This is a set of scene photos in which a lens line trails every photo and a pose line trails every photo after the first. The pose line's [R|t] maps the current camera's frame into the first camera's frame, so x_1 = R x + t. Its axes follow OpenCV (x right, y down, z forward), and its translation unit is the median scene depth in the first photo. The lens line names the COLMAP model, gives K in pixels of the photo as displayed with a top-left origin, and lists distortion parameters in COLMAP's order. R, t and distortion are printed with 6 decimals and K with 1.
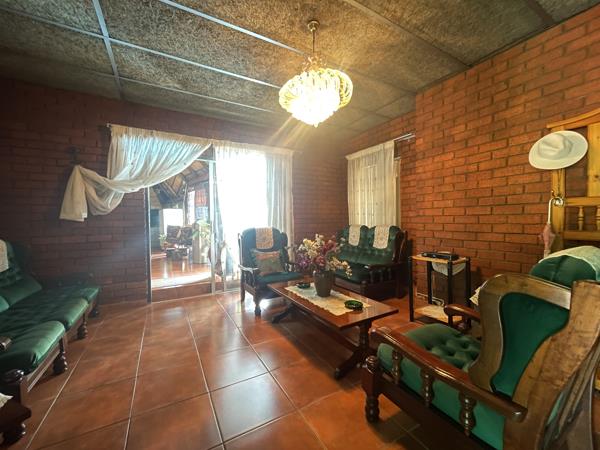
lens RADIAL K [[243.2, 0, 298.8], [0, 243.2, 222.1], [0, 0, 1]] dist [-0.003395, -0.000238]
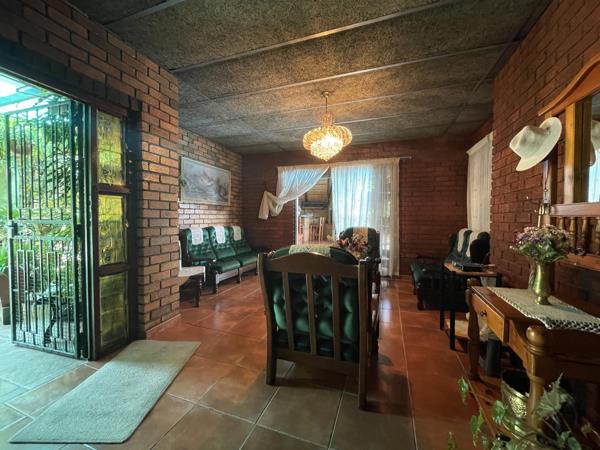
lens RADIAL K [[243.2, 0, 301.1], [0, 243.2, 224.2], [0, 0, 1]] dist [-0.003395, -0.000238]
pose [[0.658125, 0.032962, -0.752187, 0.736948], [-0.017751, 0.999443, 0.028266, -0.024867], [0.752700, -0.005250, 0.658343, -0.078381]]
